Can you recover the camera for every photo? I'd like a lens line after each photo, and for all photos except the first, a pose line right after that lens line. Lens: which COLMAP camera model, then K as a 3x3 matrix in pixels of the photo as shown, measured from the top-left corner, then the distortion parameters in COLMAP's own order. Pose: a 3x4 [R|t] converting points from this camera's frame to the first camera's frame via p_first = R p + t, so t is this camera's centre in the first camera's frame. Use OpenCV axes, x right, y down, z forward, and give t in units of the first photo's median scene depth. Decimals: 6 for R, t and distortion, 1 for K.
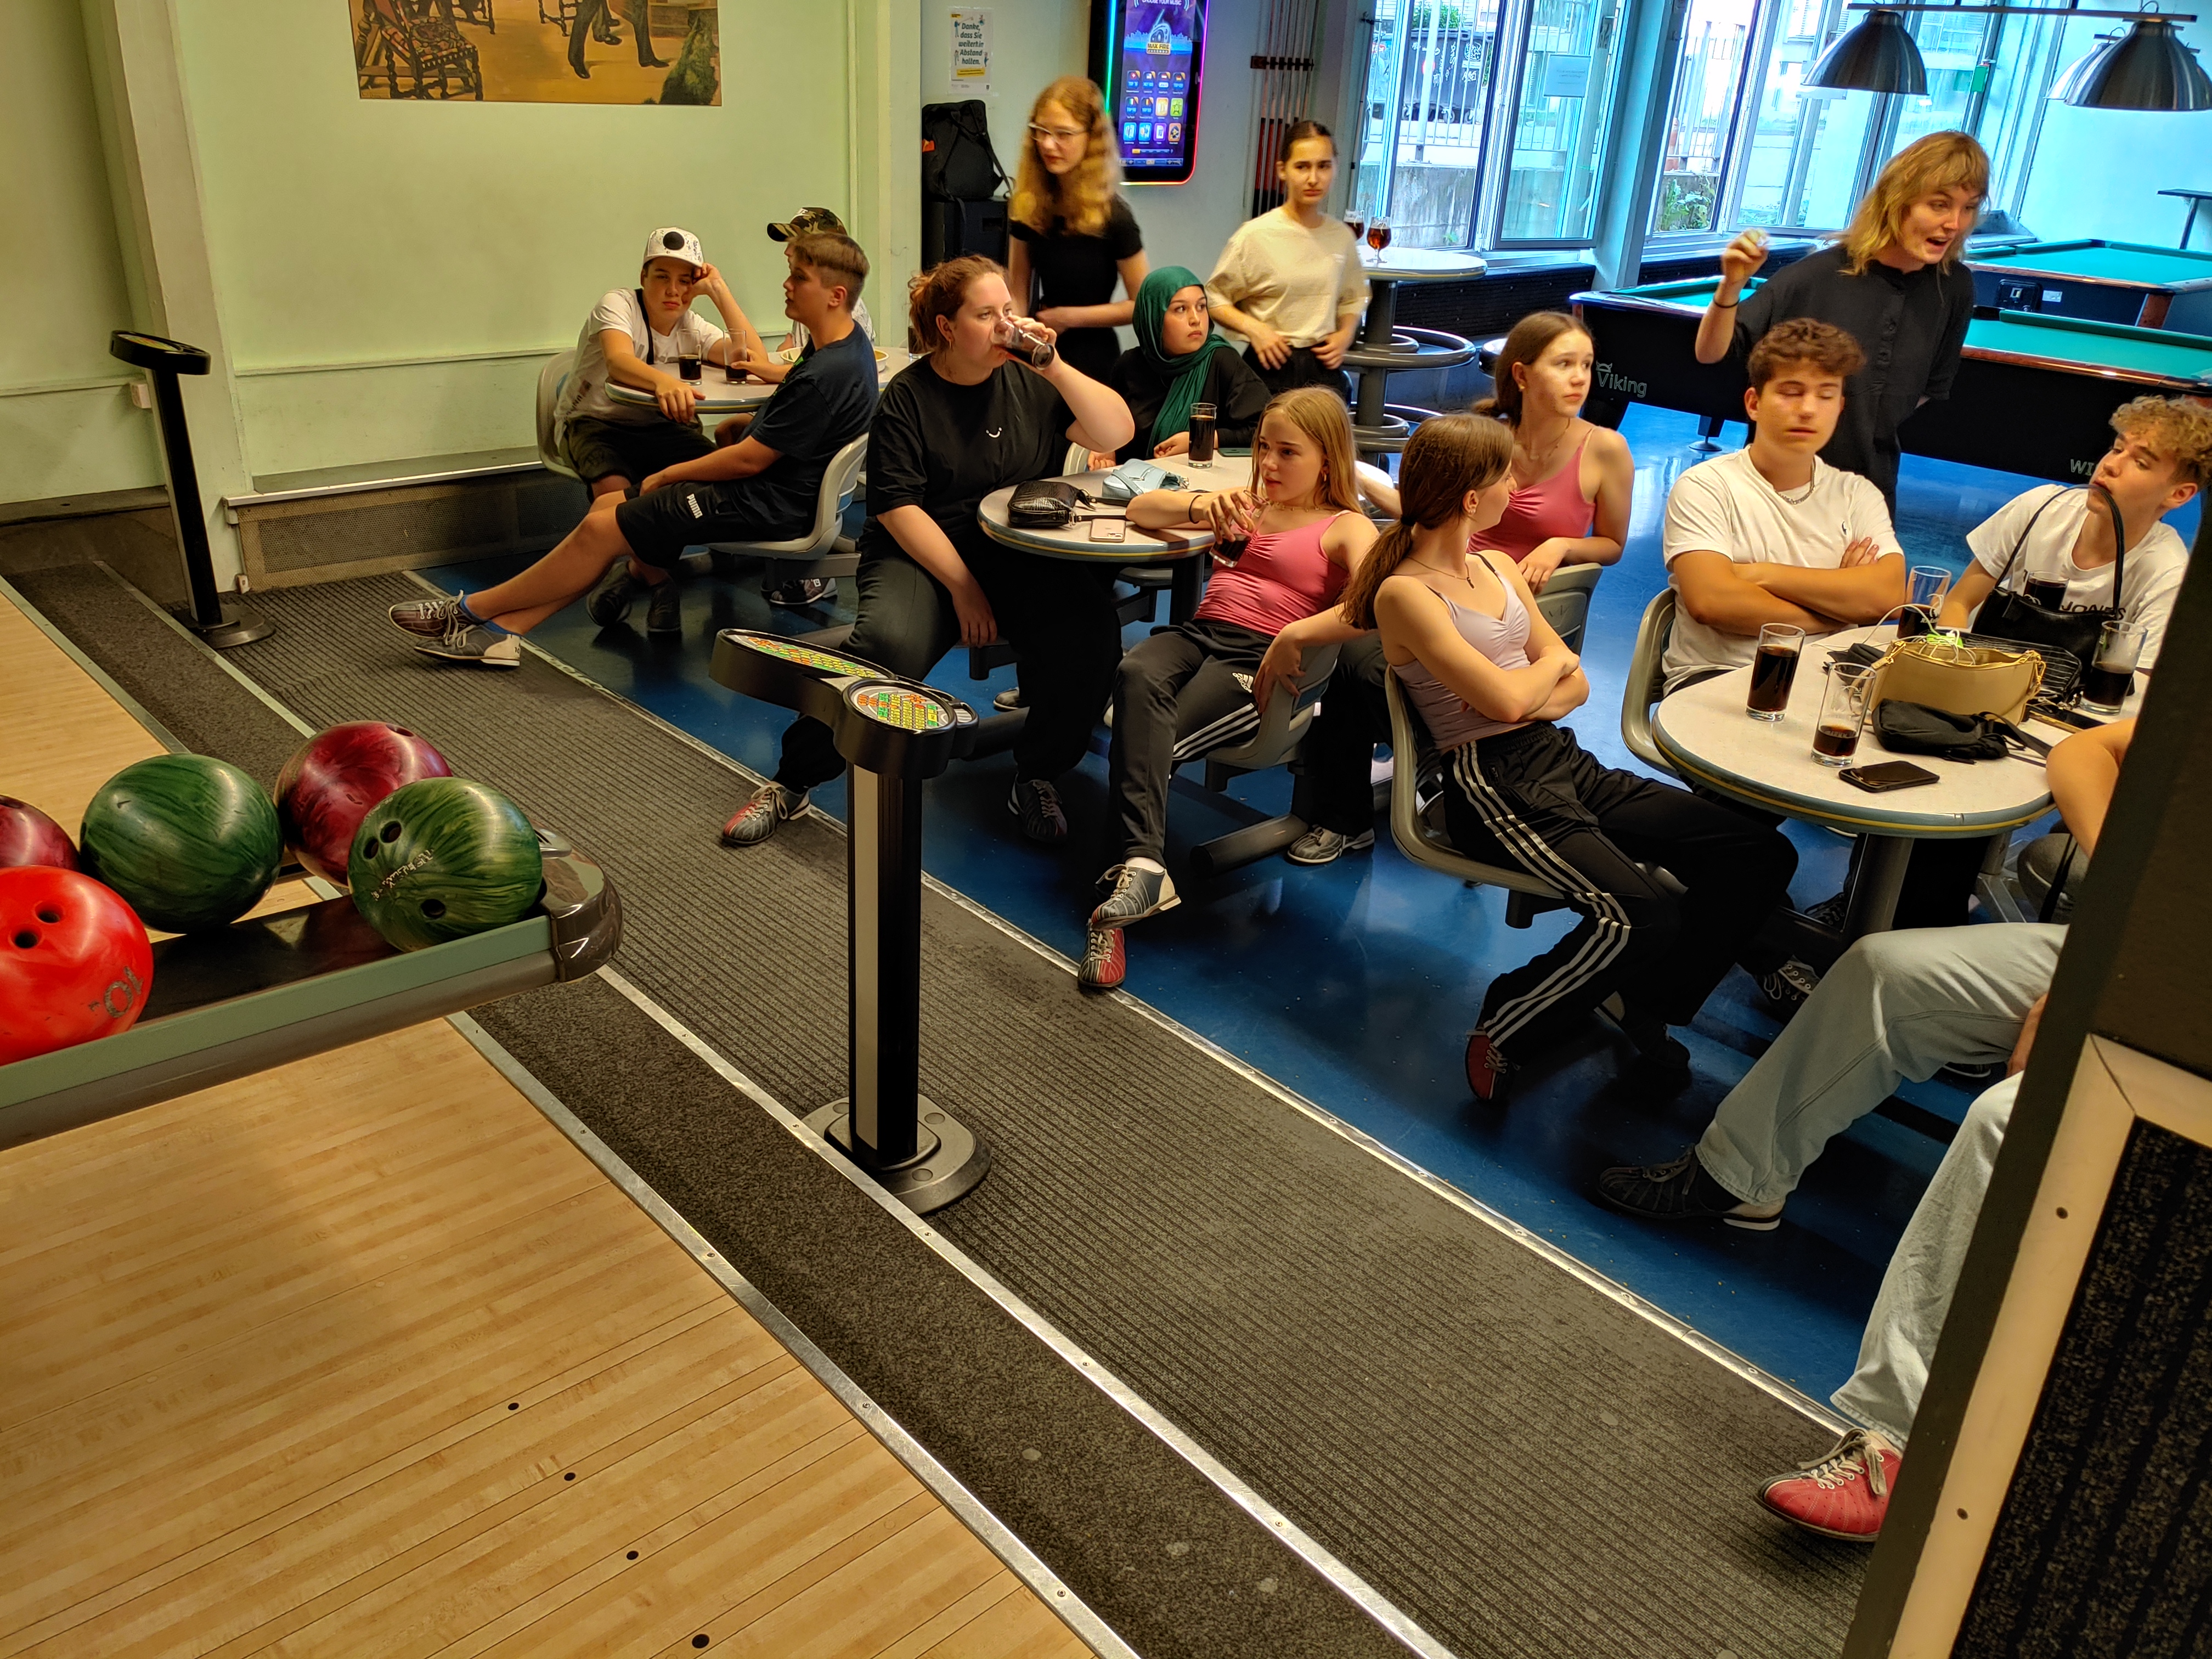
lens RADIAL K [[1729.5, 0, 1102.8], [0, 1729.5, 822.5], [0, 0, 1]] dist [0.027784, -0.008190]
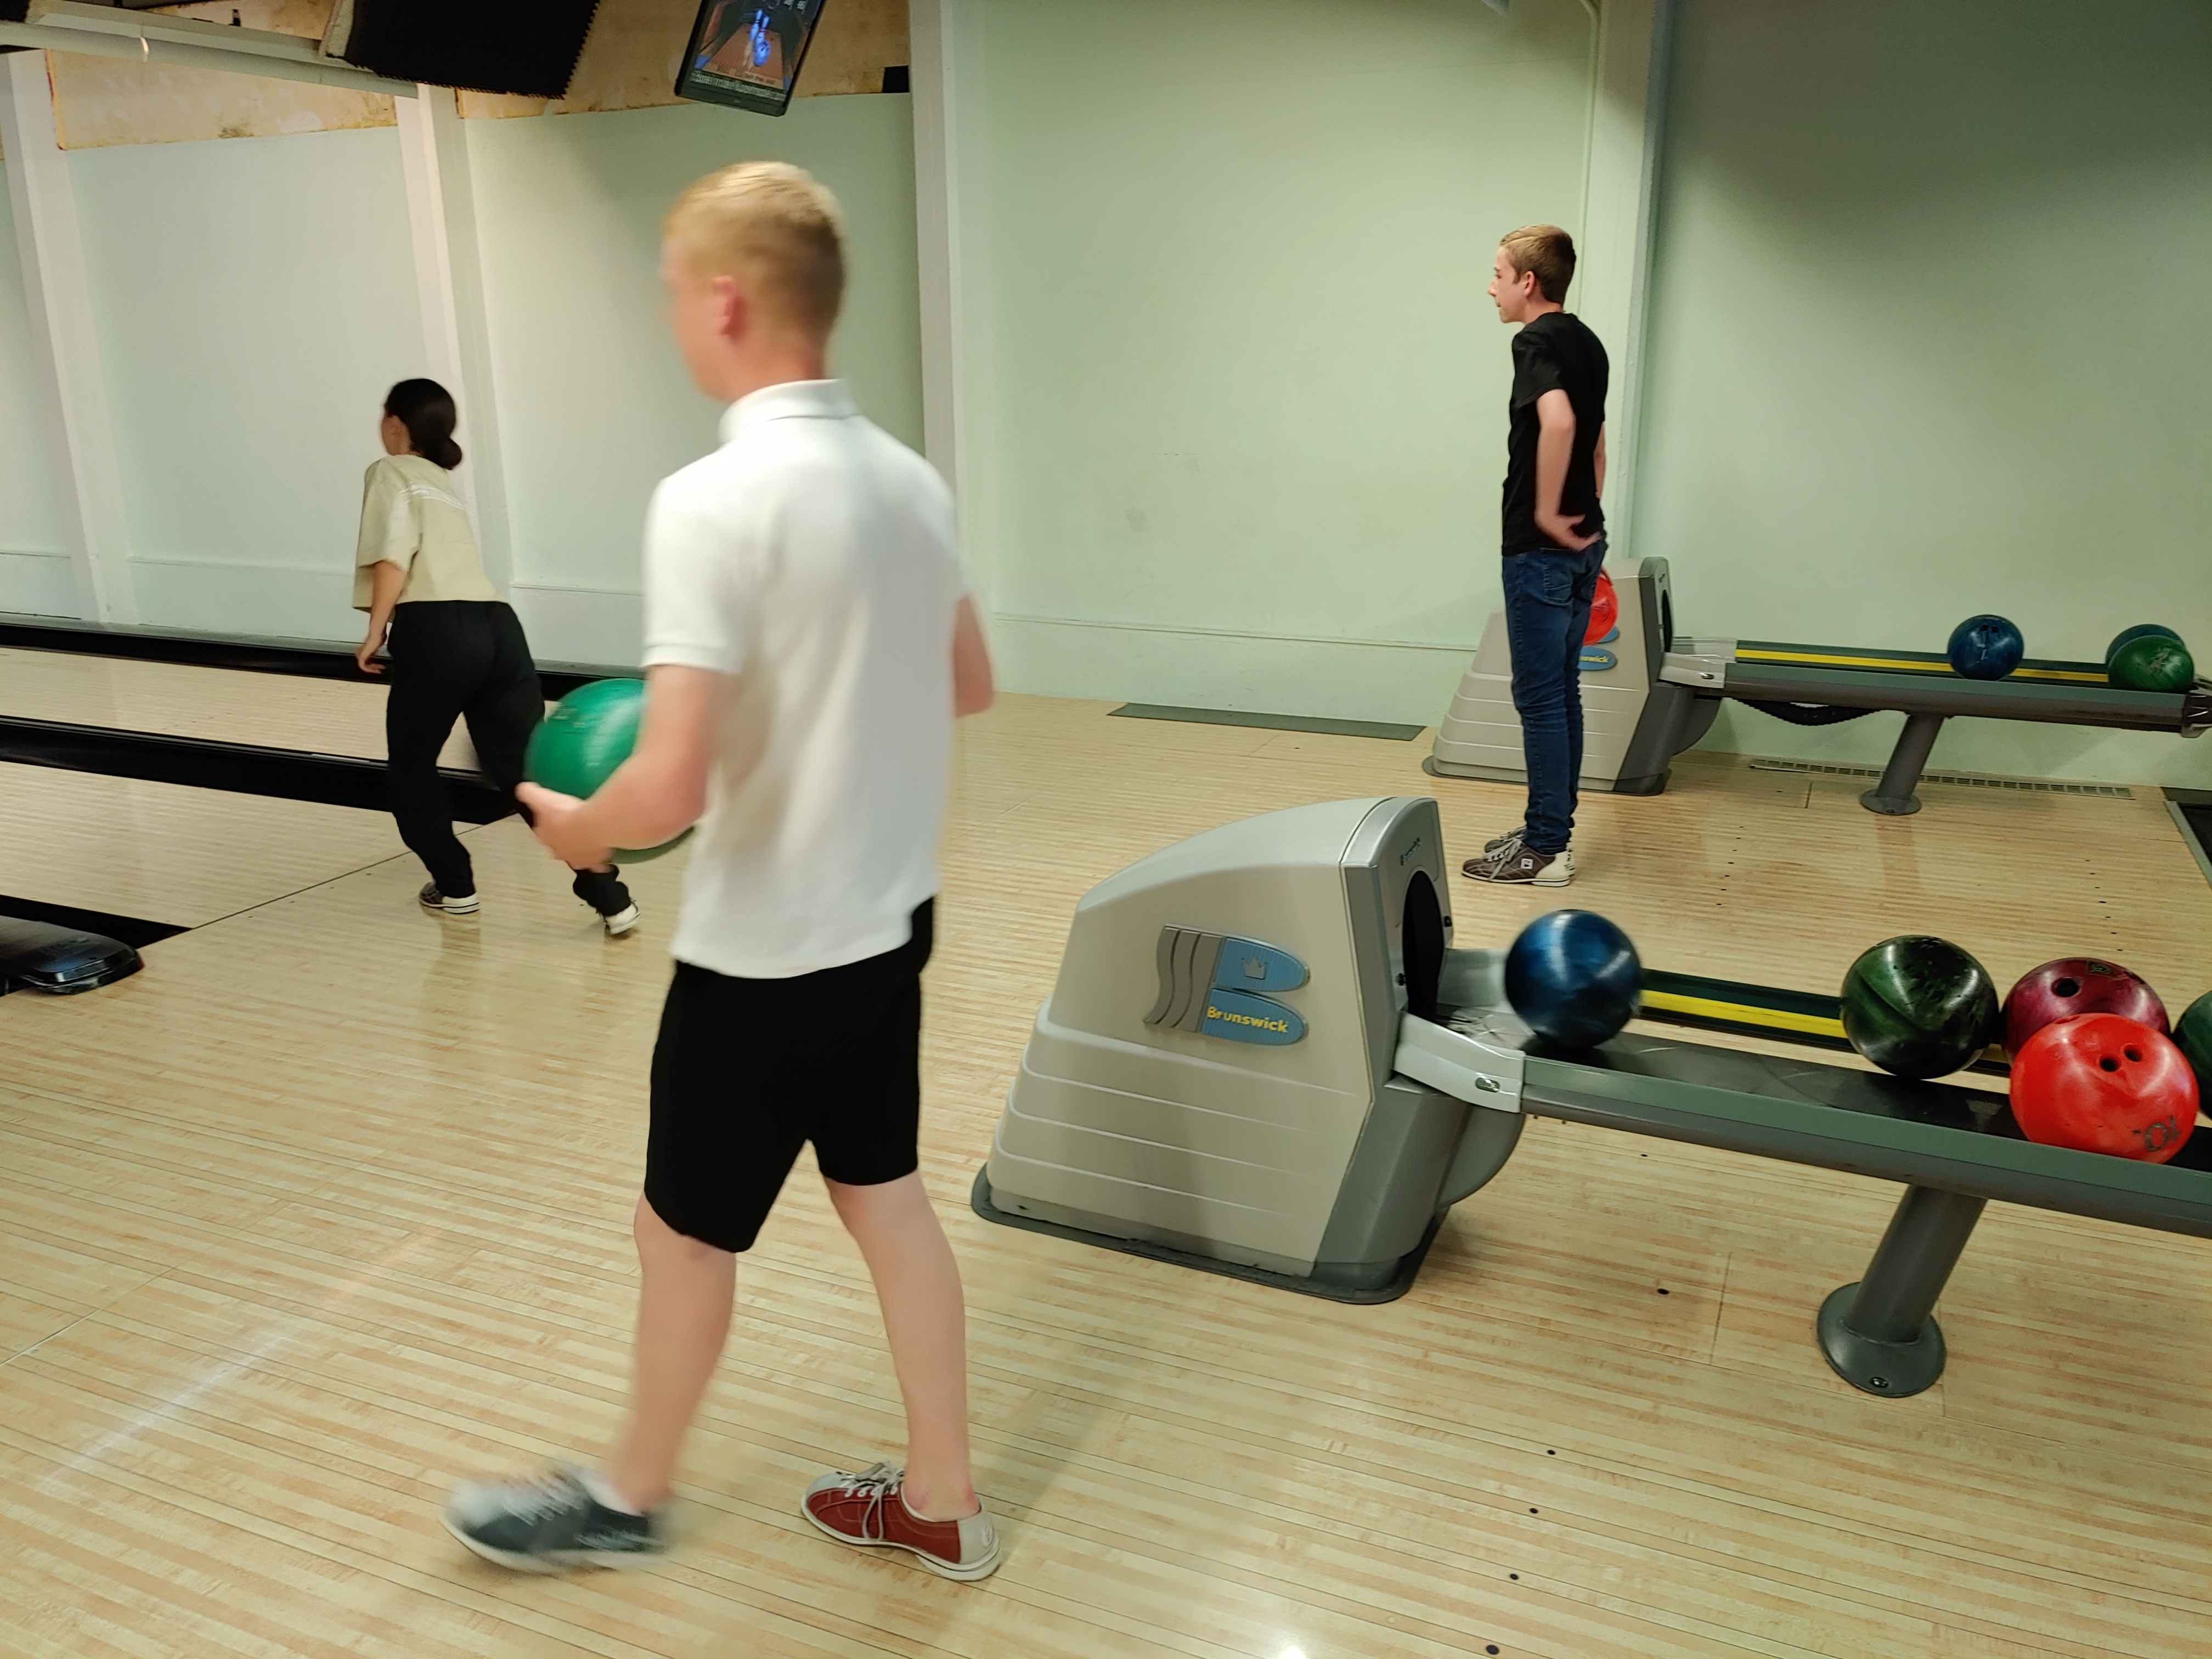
lens RADIAL K [[1729.5, 0, 1119.4], [0, 1729.5, 844.9], [0, 0, 1]] dist [0.027784, -0.008190]
pose [[0.413572, 0.211572, -0.885548, 0.107496], [-0.354090, 0.933433, 0.057644, 0.056199], [0.838796, 0.289724, 0.460957, -0.145952]]
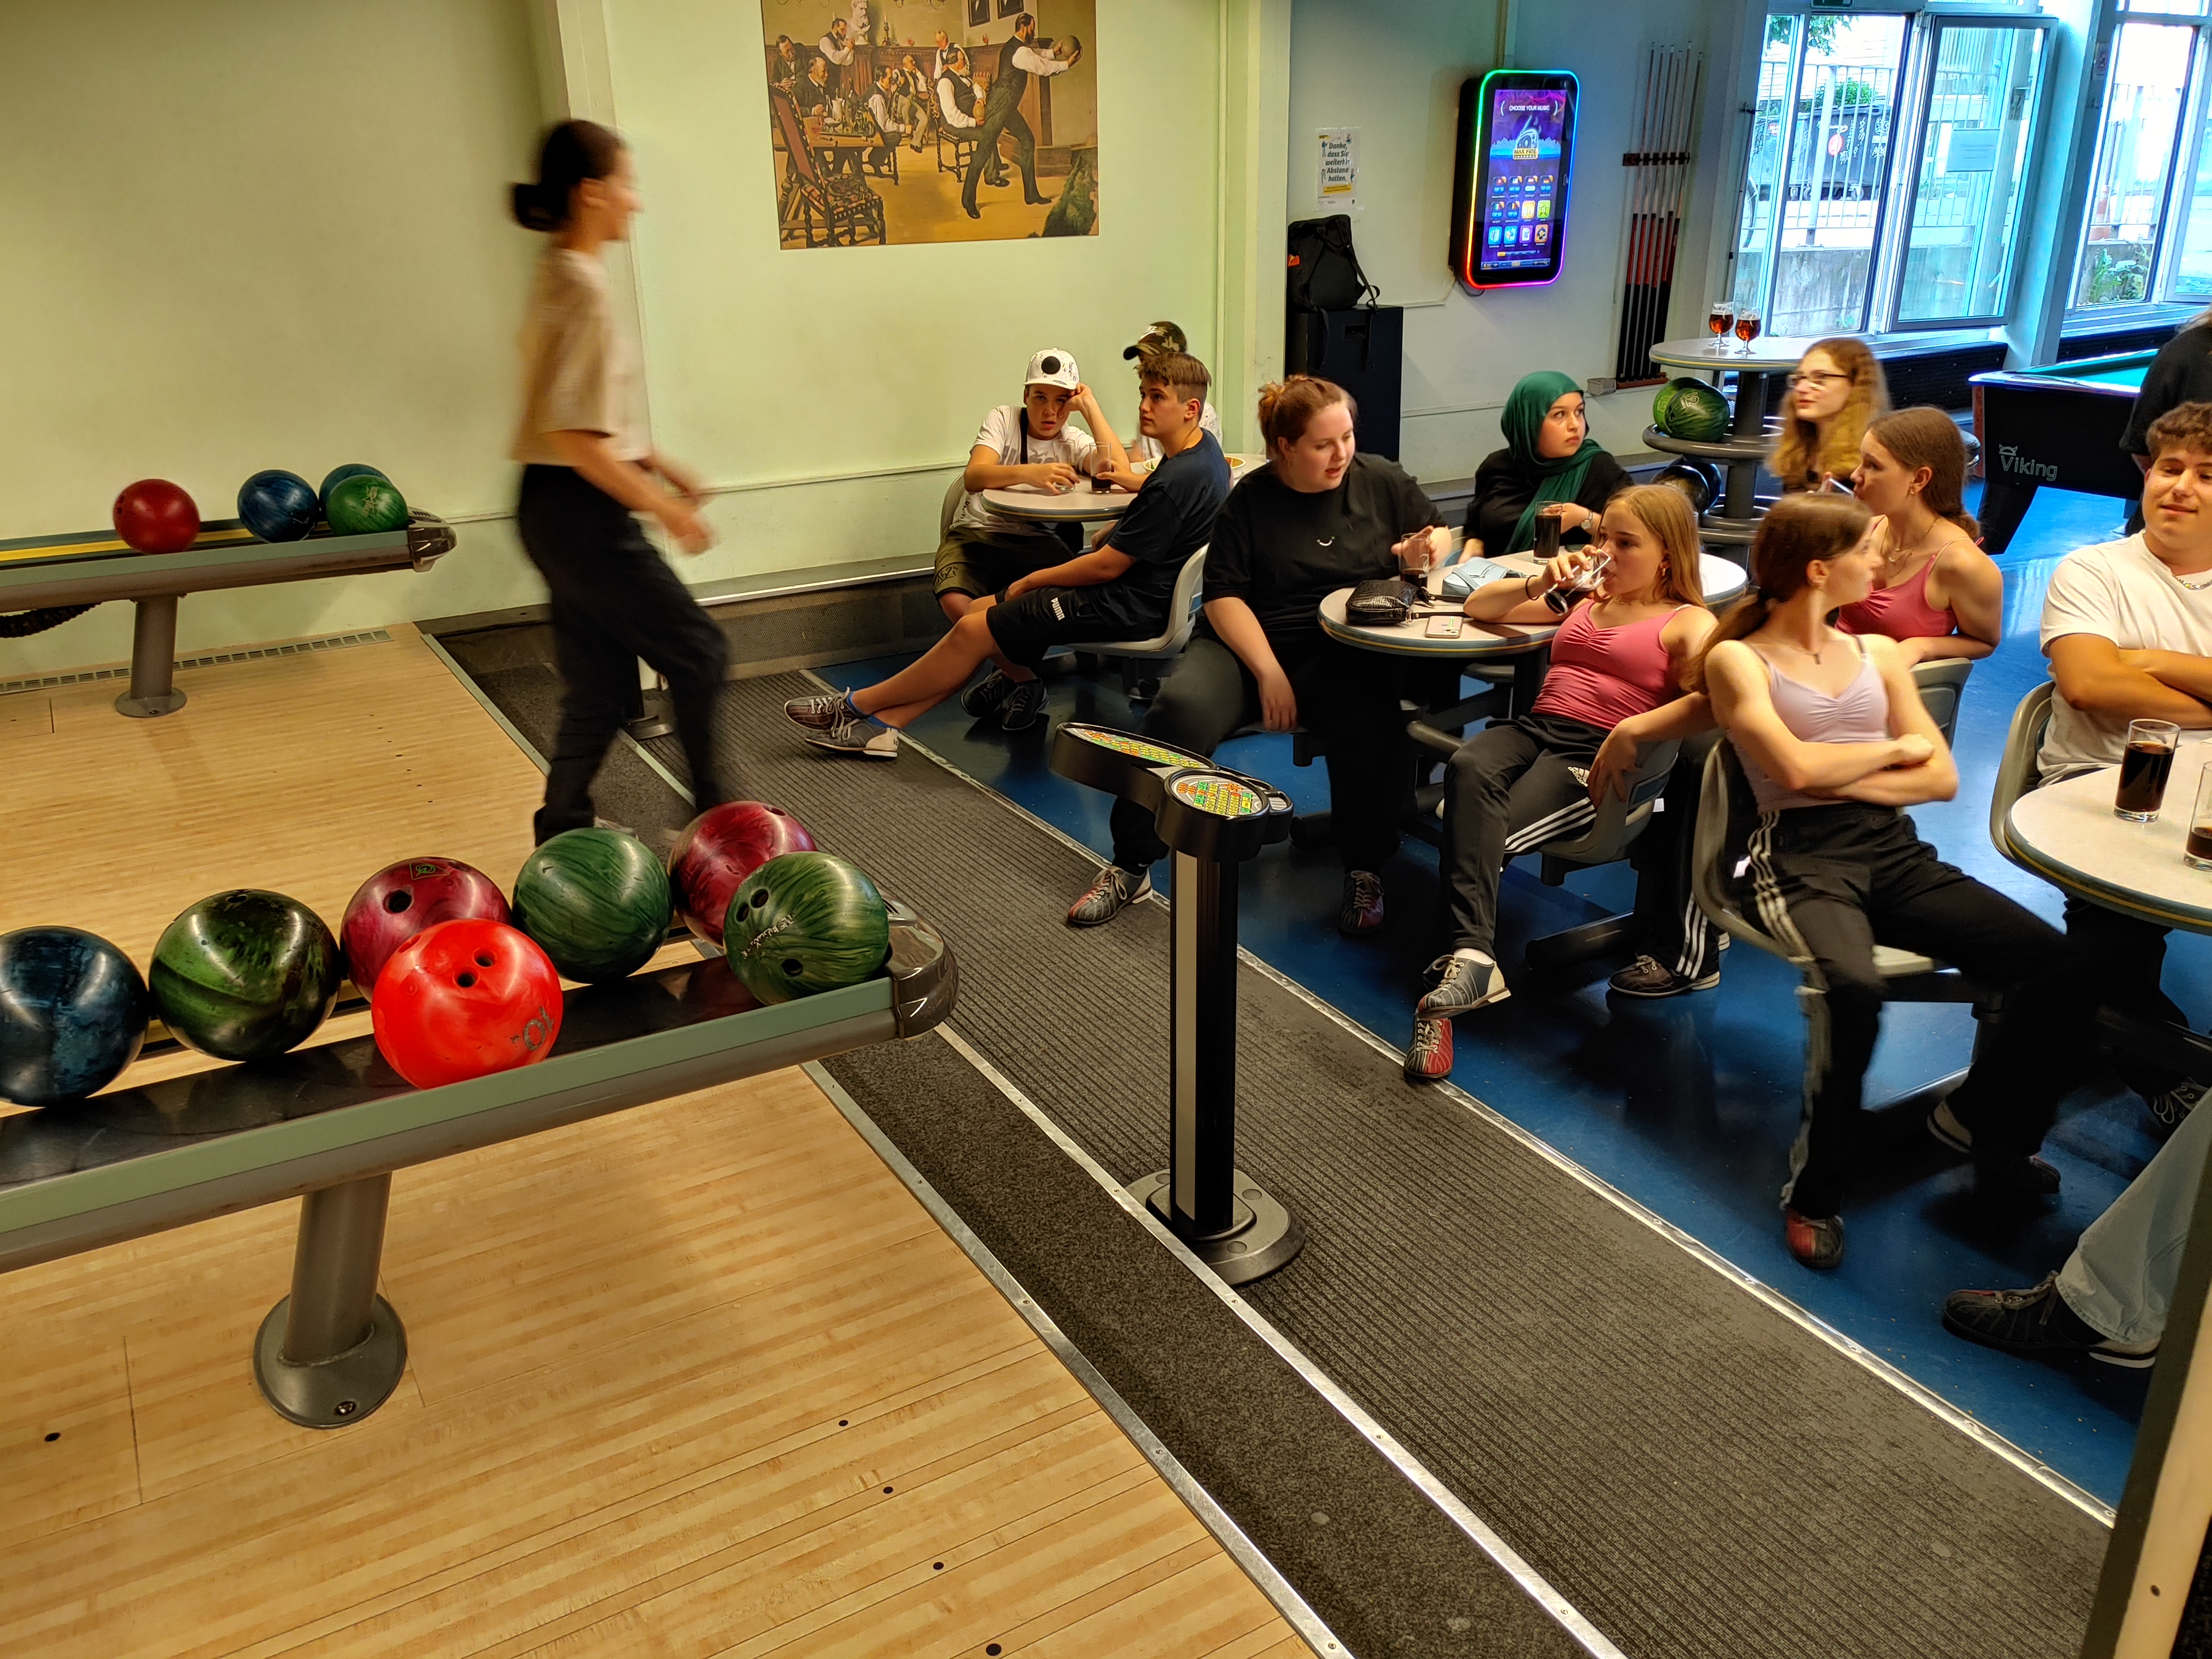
lens RADIAL K [[1729.5, 0, 1115.8], [0, 1729.5, 813.0], [0, 0, 1]] dist [0.027784, -0.008190]
pose [[0.979111, 0.013287, -0.202890, 0.029314], [-0.025554, 0.997992, -0.057959, 0.006143], [0.201713, 0.061933, 0.977485, -0.038737]]
